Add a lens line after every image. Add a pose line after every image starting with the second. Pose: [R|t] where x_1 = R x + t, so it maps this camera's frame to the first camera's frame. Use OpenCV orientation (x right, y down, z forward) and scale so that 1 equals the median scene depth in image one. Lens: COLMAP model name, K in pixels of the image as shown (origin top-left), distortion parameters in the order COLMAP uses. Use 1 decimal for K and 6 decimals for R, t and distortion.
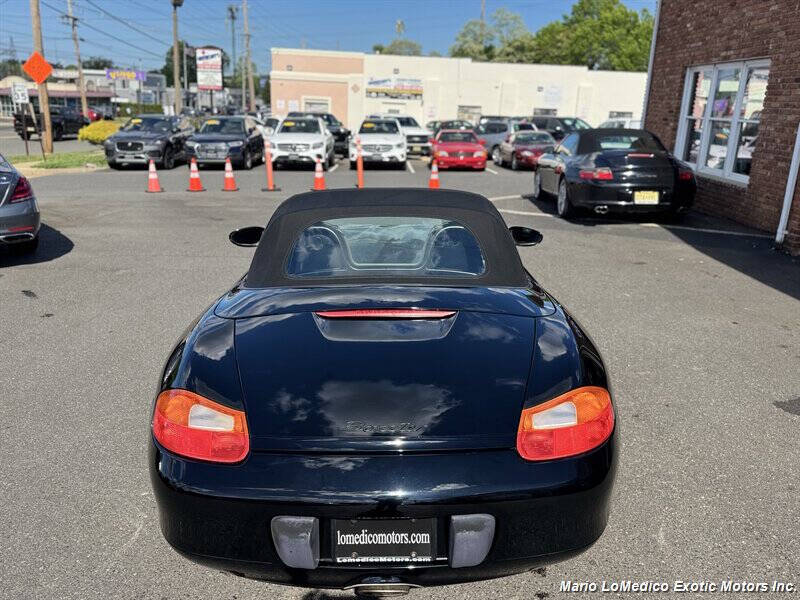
lens RADIAL K [[654.6, 0, 402.3], [0, 654.6, 299.9], [0, 0, 1]] dist [-0.001499, -0.011534]
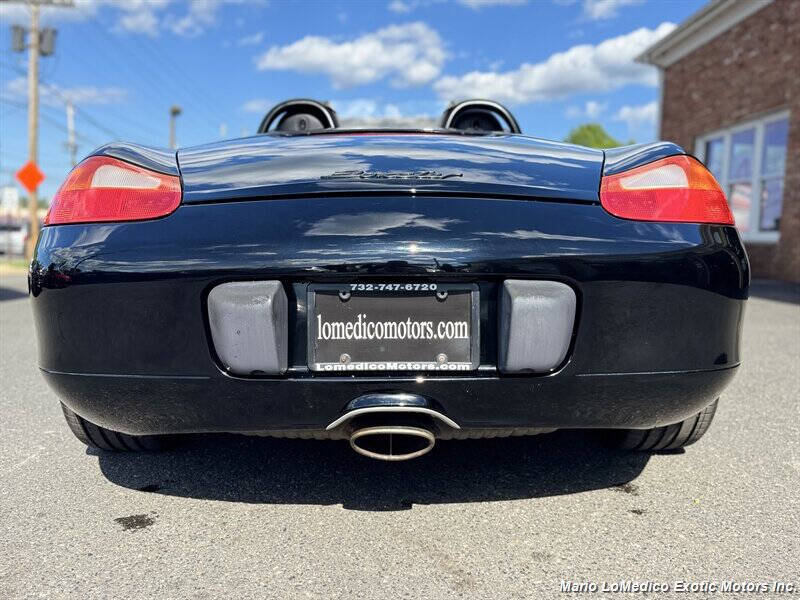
lens RADIAL K [[669.0, 0, 395.7], [0, 669.0, 297.3], [0, 0, 1]] dist [0.041709, -0.004778]
pose [[0.999992, -0.001425, -0.003757, -0.005366], [0.000593, 0.977098, -0.212790, 0.106727], [0.003974, 0.212786, 0.977091, 0.087274]]
